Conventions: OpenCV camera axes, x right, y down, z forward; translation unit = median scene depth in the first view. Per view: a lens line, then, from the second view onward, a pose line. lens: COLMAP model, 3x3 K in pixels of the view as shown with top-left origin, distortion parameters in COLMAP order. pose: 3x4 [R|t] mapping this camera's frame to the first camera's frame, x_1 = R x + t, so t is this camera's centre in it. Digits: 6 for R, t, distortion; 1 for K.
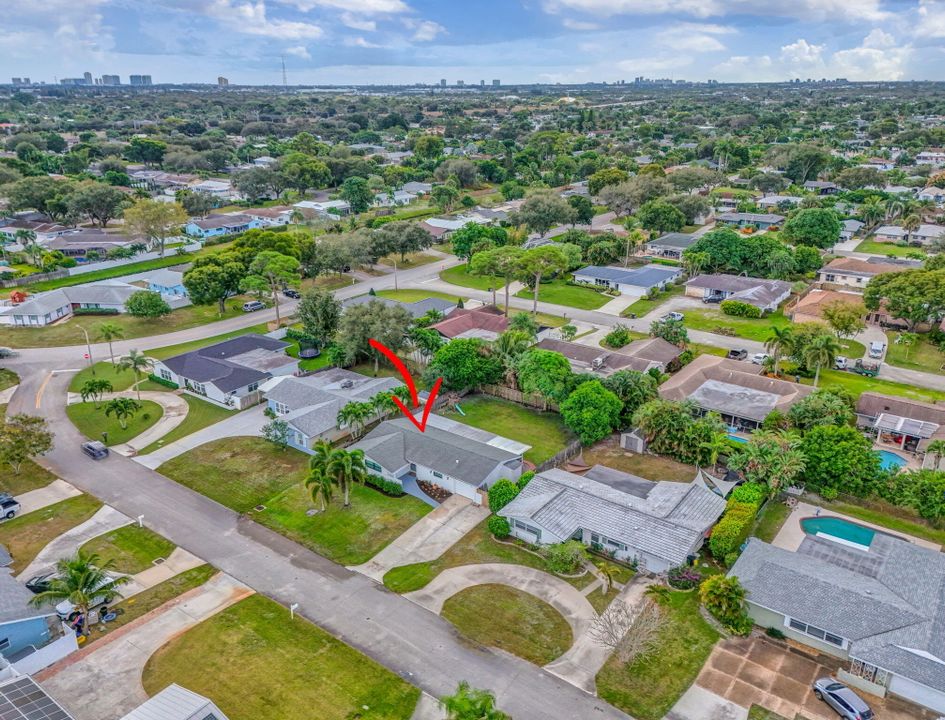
lens RADIAL K [[737.4, 0, 472.5], [0, 737.4, 360.0], [0, 0, 1]] dist [0.074232, -0.069123]
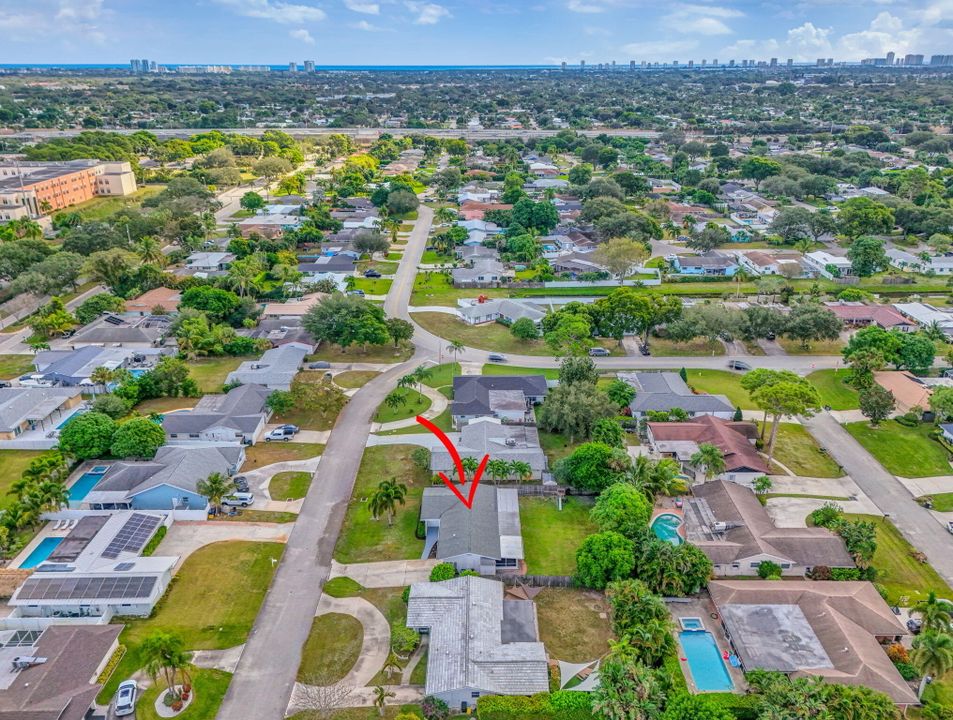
lens RADIAL K [[725.5, 0, 476.5], [0, 725.5, 360.0], [0, 0, 1]] dist [0.094348, -0.101806]
pose [[0.599985, 0.298060, -0.742414, 0.811439], [-0.276366, 0.948094, 0.157290, -0.339816], [0.750760, 0.110806, 0.651215, 0.189386]]
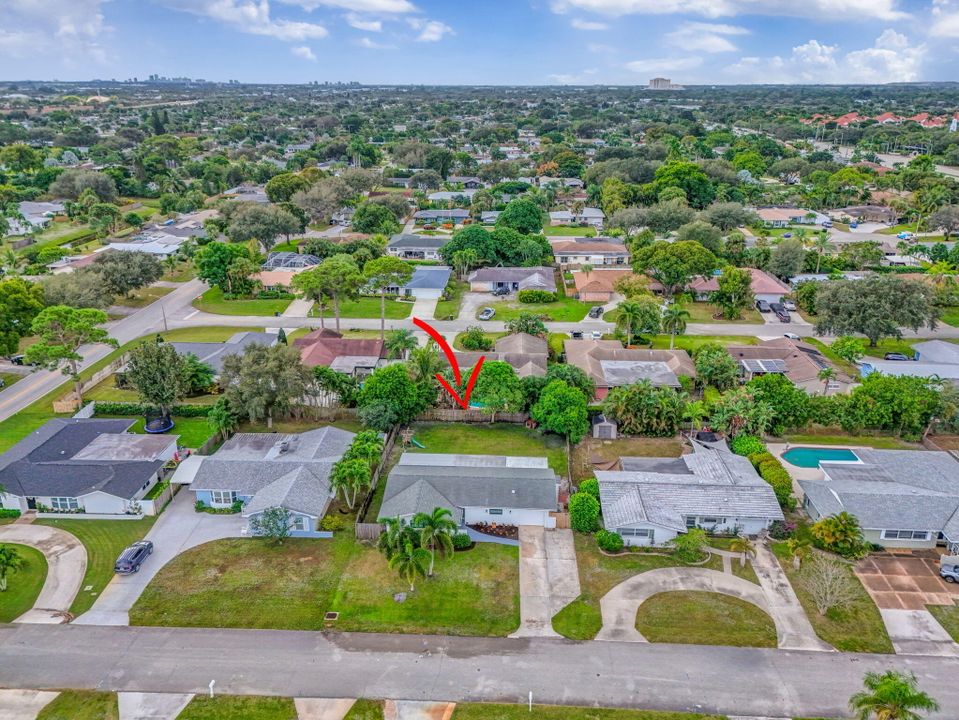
lens RADIAL K [[749.7, 0, 479.5], [0, 749.7, 360.0], [0, 0, 1]] dist [0.081980, -0.078202]
pose [[0.831792, -0.185613, 0.523134, -0.511266], [0.188709, 0.980861, 0.047968, -0.077288], [-0.522025, 0.058821, 0.850899, 0.200224]]
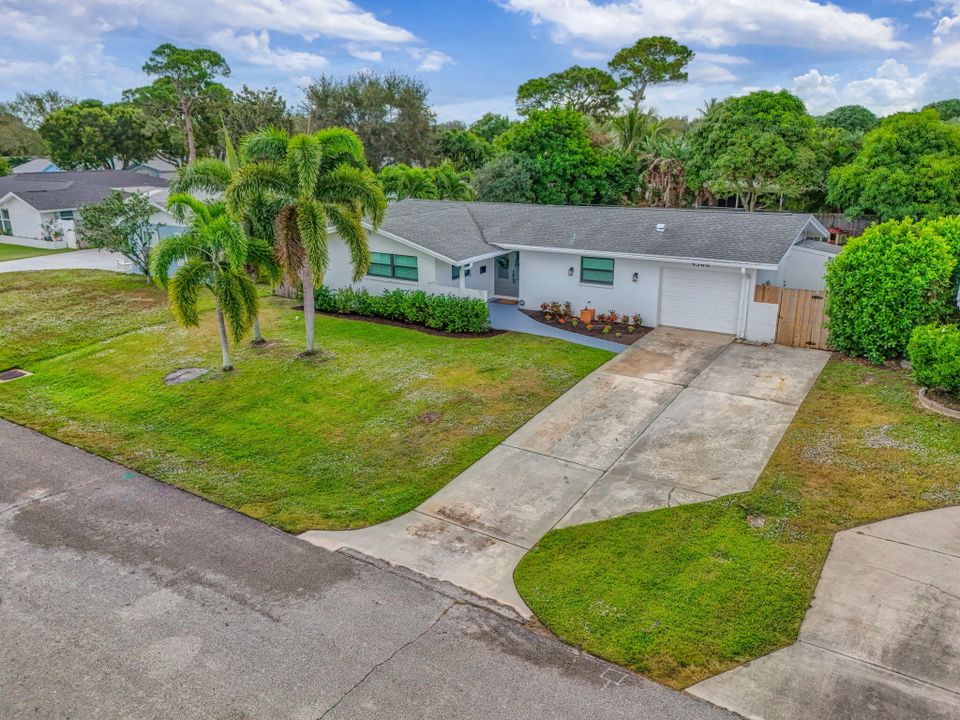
lens RADIAL K [[719.1, 0, 480.0], [0, 719.1, 360.0], [0, 0, 1]] dist [0.066406, -0.095311]
pose [[0.998455, -0.018550, 0.052373, -0.113114], [0.021678, 0.997975, -0.059802, 0.207232], [-0.051158, 0.060845, 0.996835, 0.683418]]
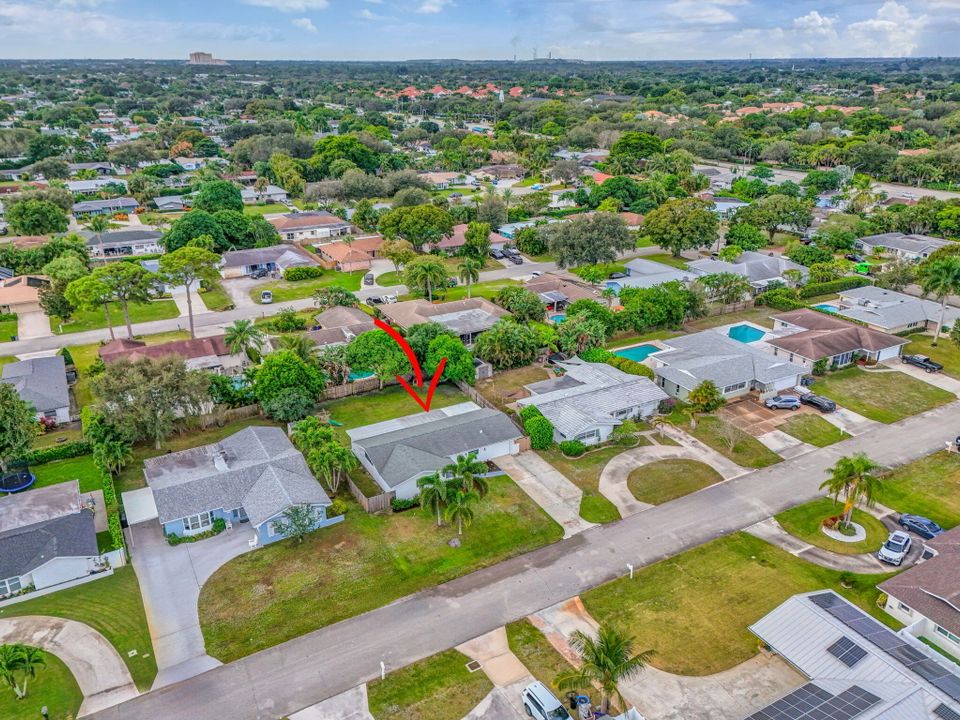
lens RADIAL K [[730.8, 0, 480.0], [0, 730.8, 360.0], [0, 0, 1]] dist [0.094348, -0.101806]
pose [[0.407782, -0.341934, 0.846637, -0.841310], [0.318951, 0.922166, 0.218815, -0.177711], [-0.855561, 0.180807, 0.485103, 0.472358]]
